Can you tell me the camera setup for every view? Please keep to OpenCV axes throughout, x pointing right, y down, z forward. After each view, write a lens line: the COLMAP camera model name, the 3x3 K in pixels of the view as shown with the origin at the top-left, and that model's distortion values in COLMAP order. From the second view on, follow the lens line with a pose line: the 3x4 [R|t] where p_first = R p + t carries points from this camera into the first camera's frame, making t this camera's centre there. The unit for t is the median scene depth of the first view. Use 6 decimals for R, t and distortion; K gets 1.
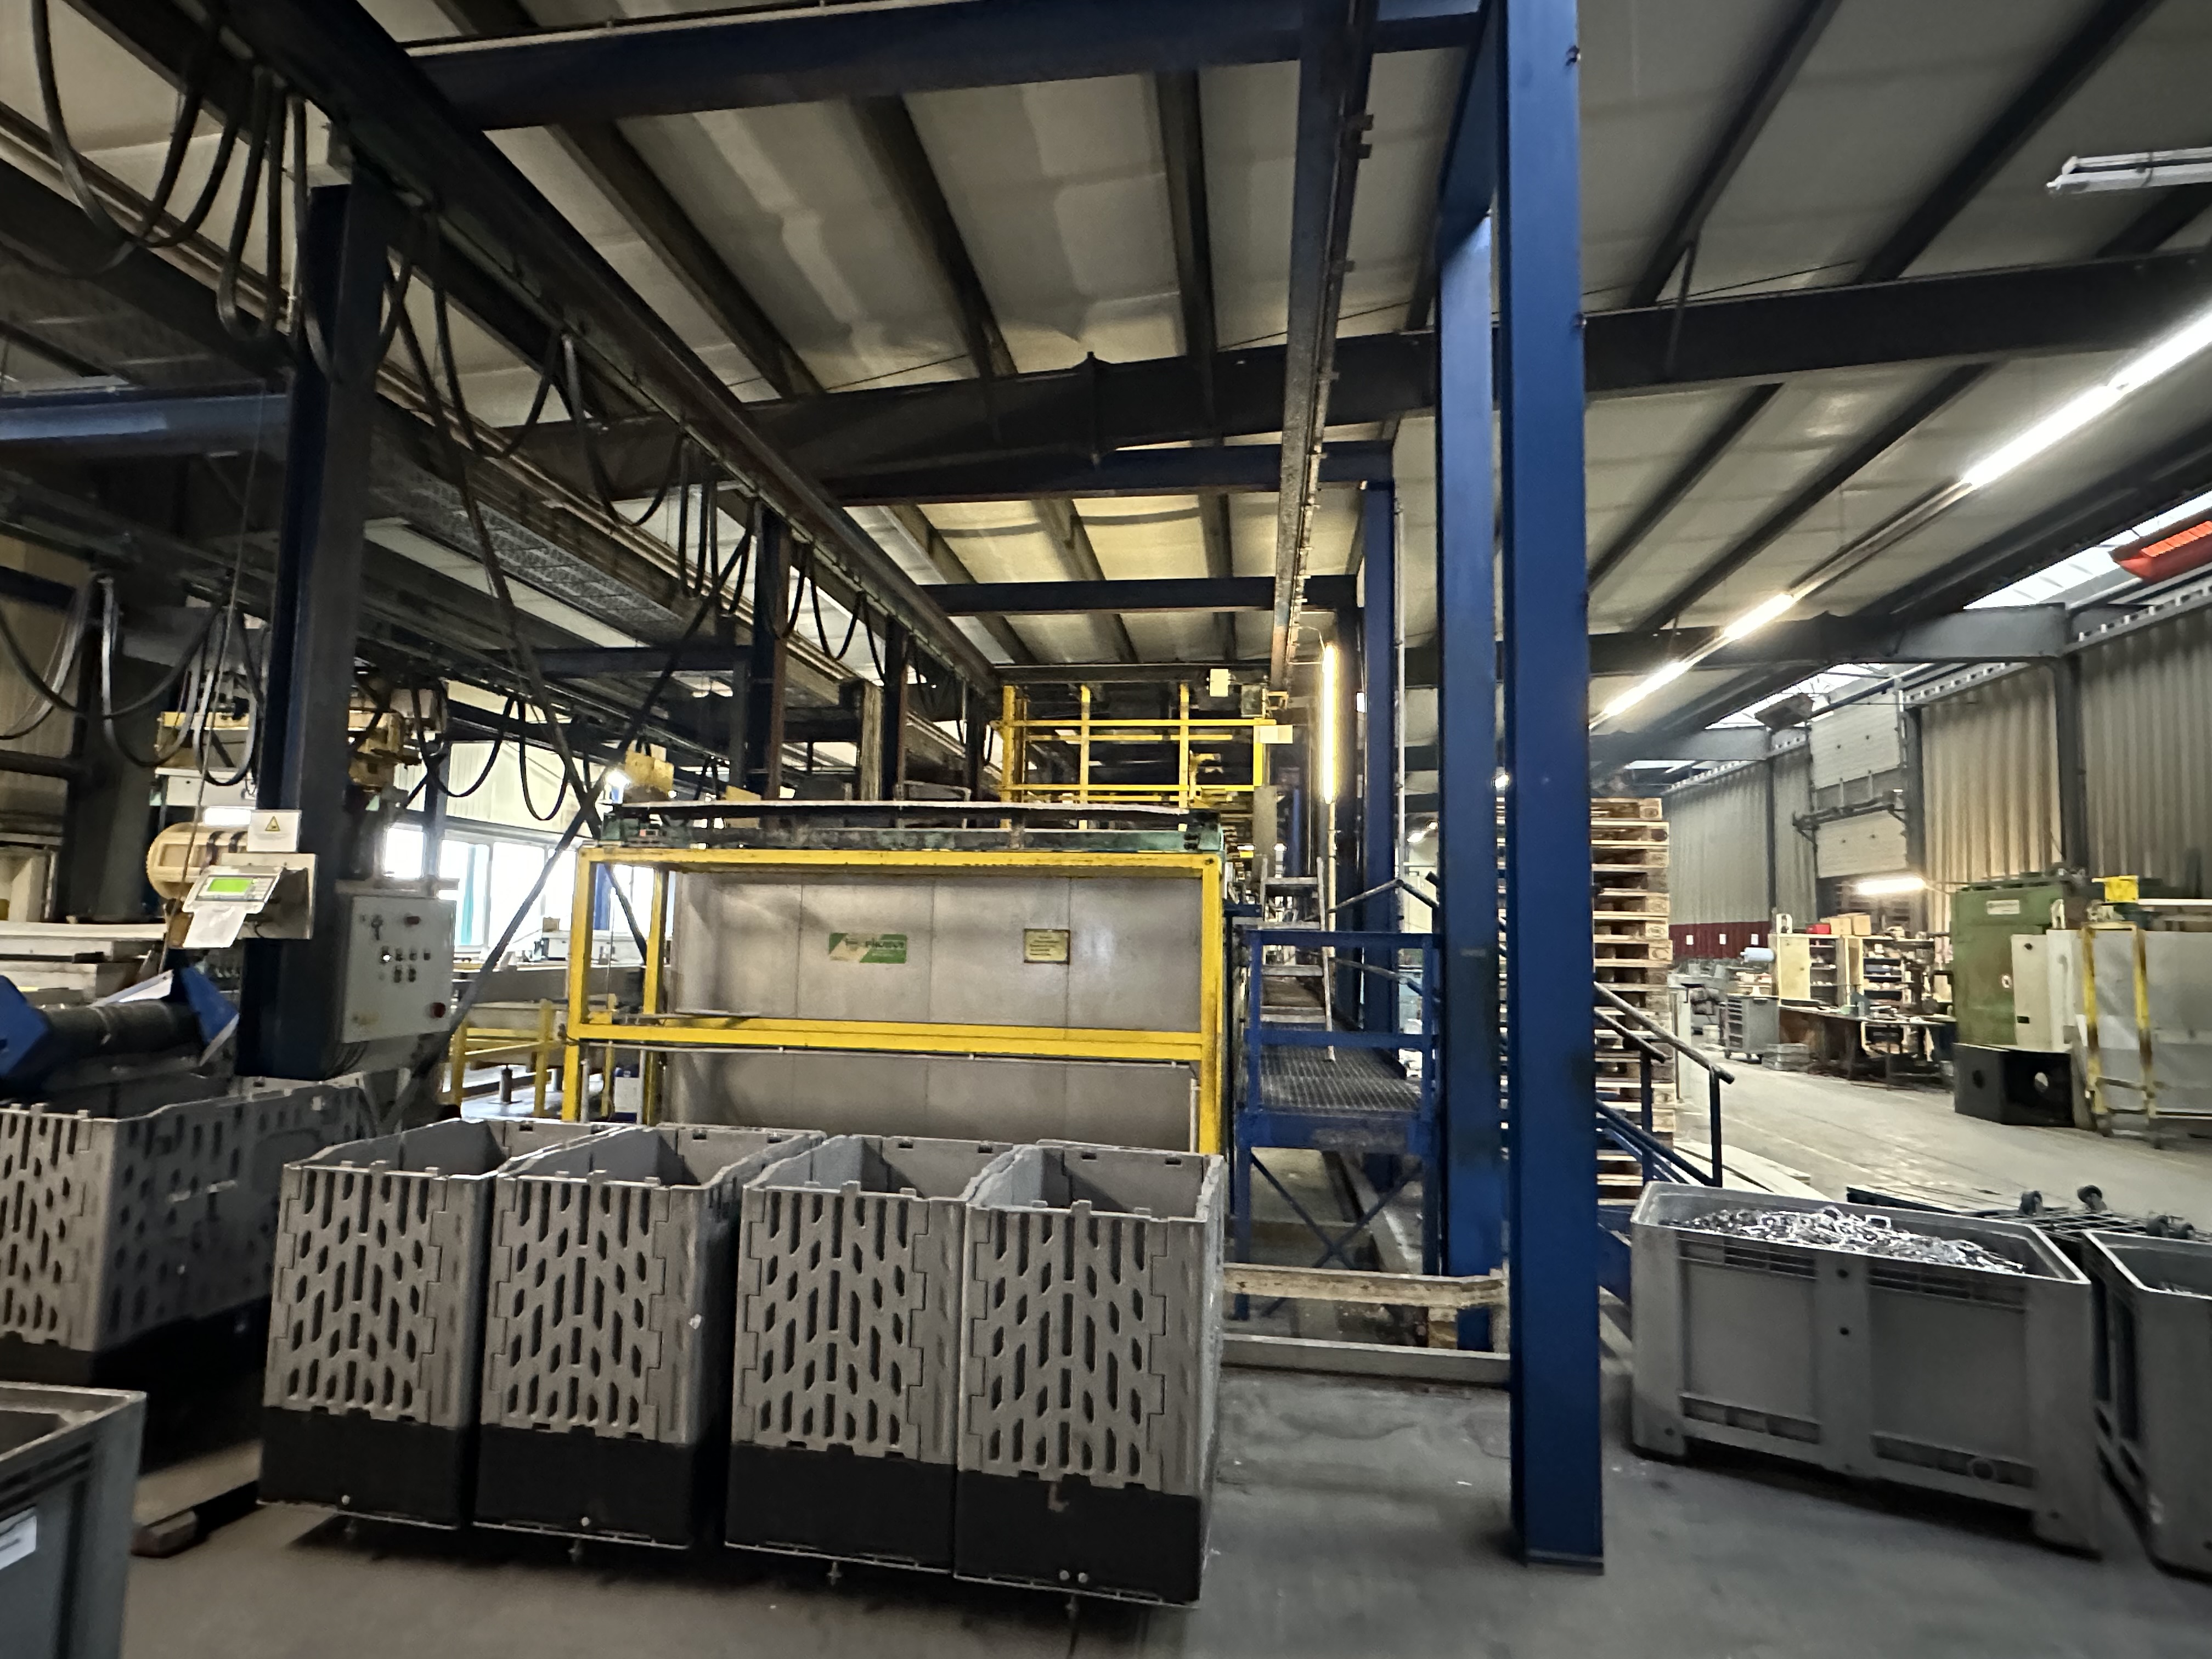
lens RADIAL K [[1136.9, 0, 1106.0], [0, 1136.9, 829.5], [0, 0, 1]] dist [-0.014371, 0.000371]
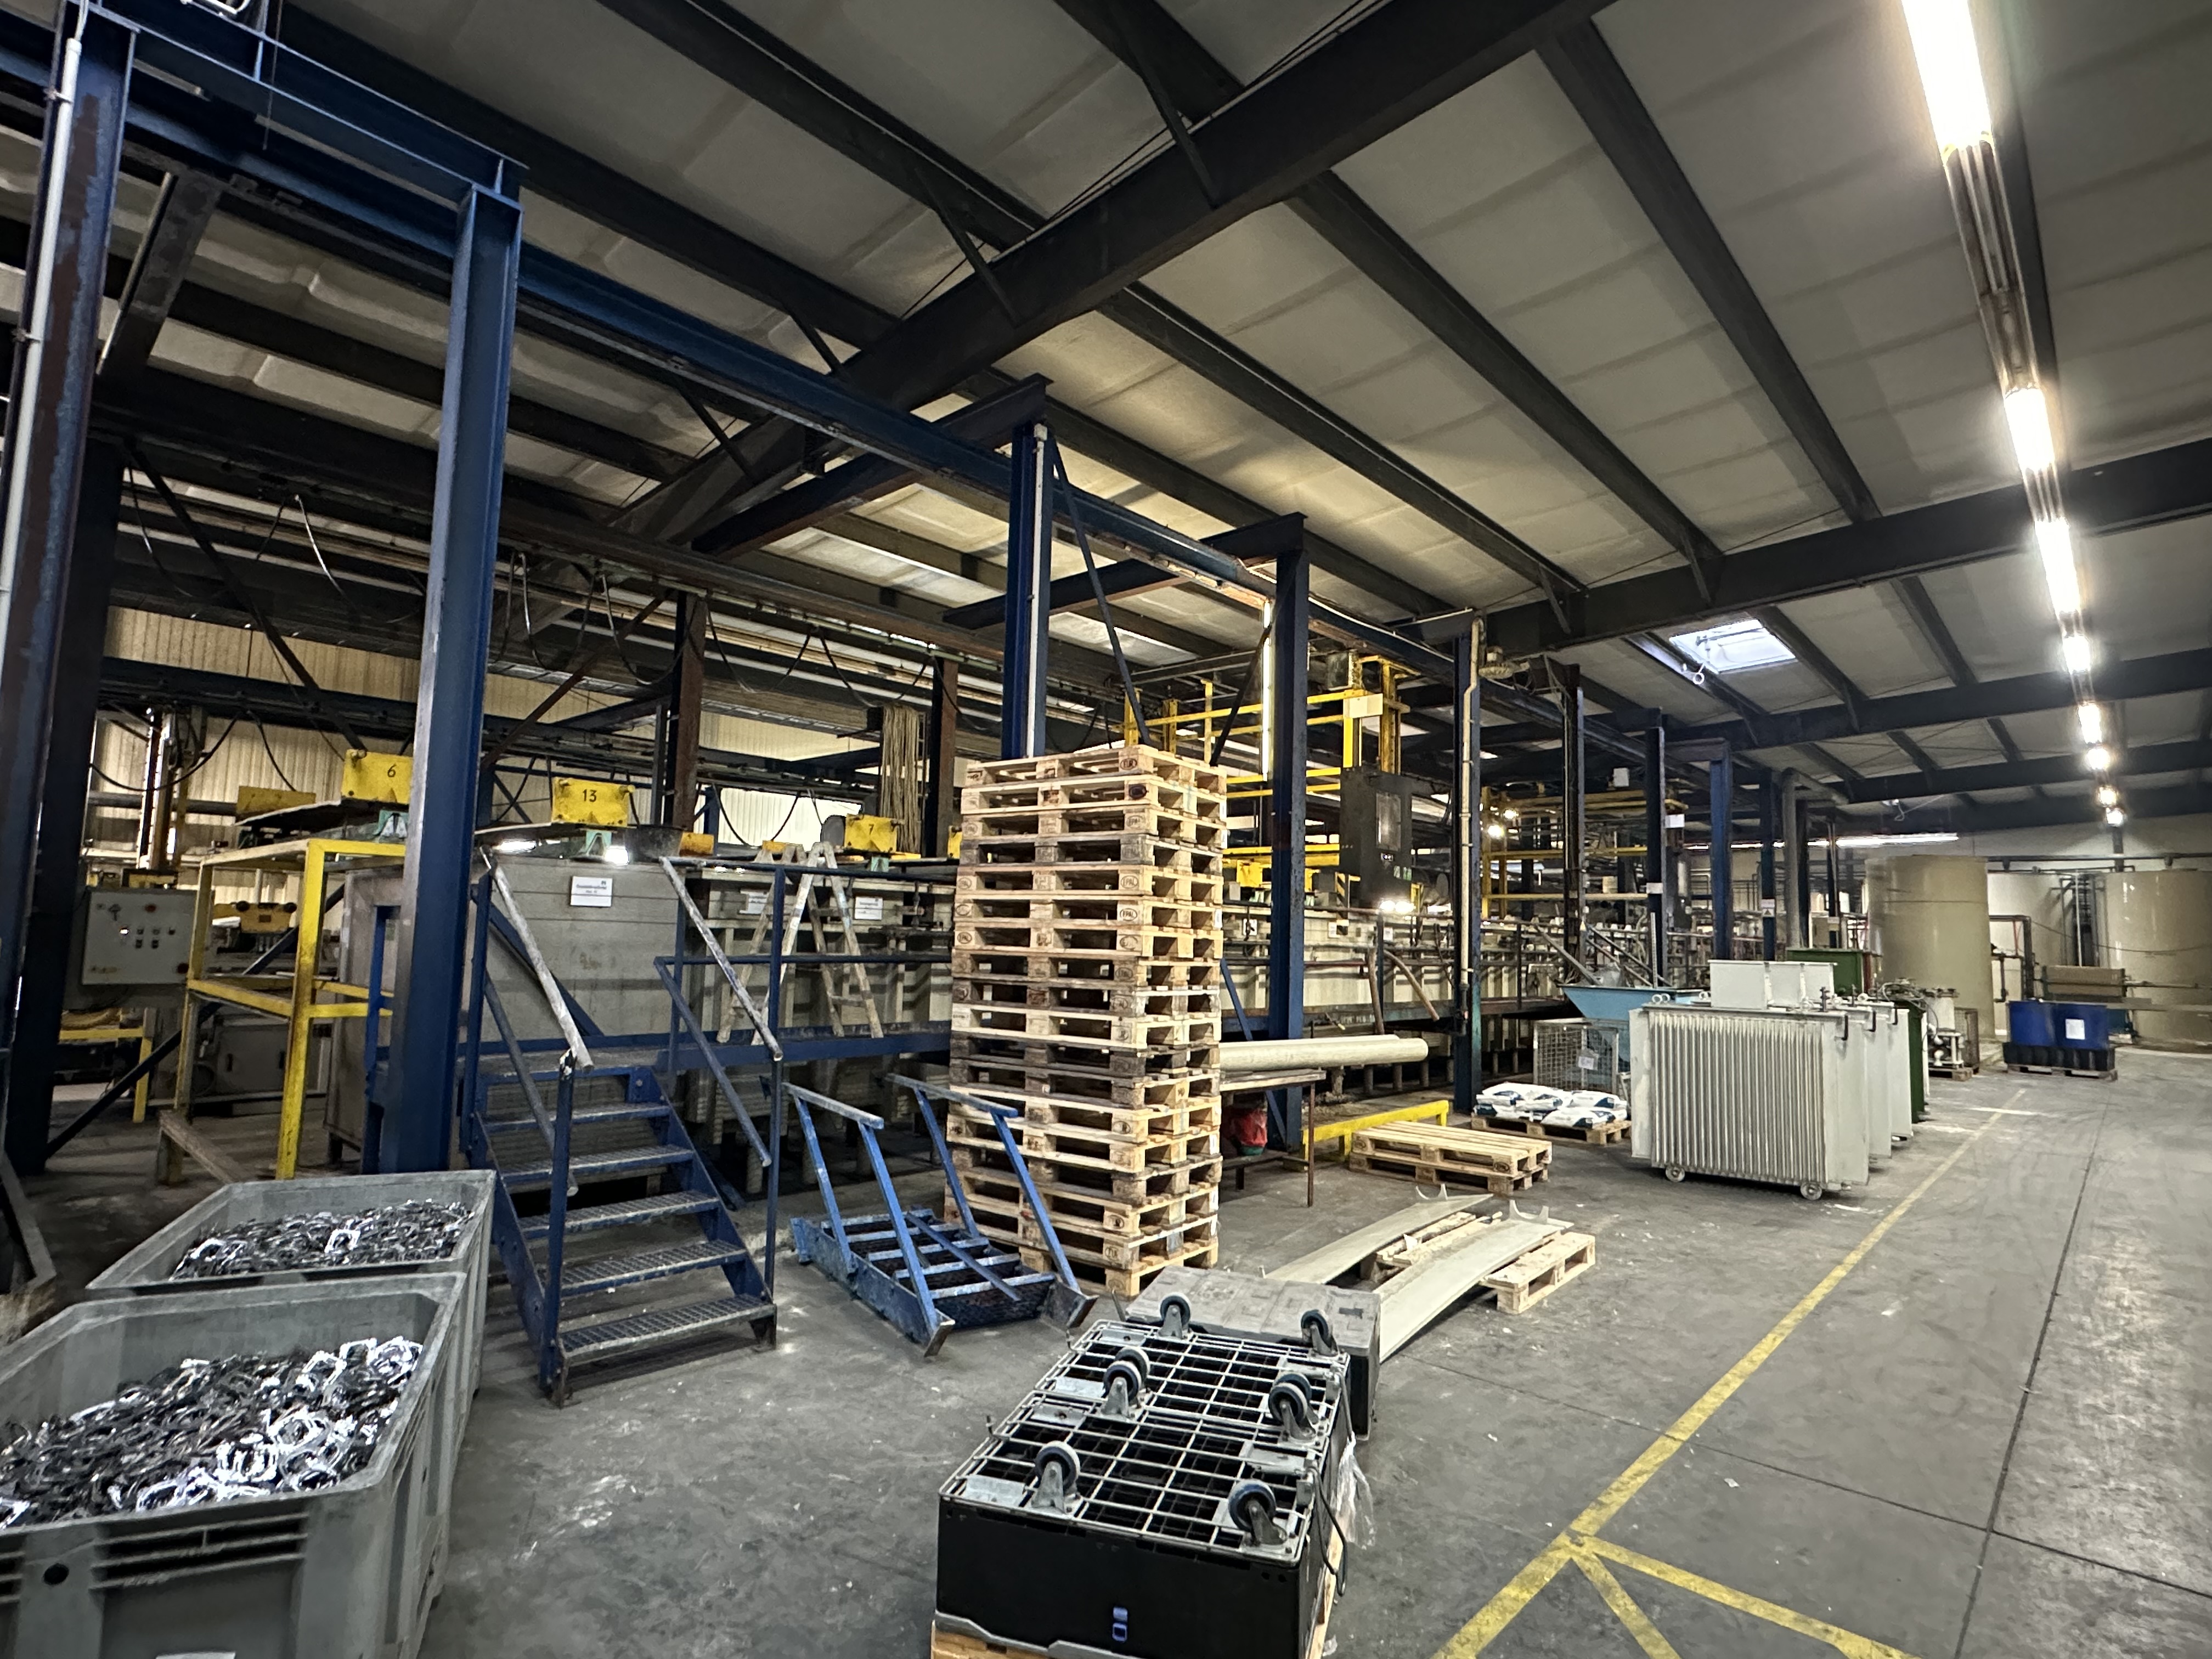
lens RADIAL K [[1136.9, 0, 1106.0], [0, 1136.9, 829.5], [0, 0, 1]] dist [-0.014371, 0.000371]
pose [[0.816697, -0.054191, -0.574516, 0.480761], [0.043610, 0.998530, -0.032192, 0.028830], [0.575416, 0.001236, 0.817860, 0.180341]]
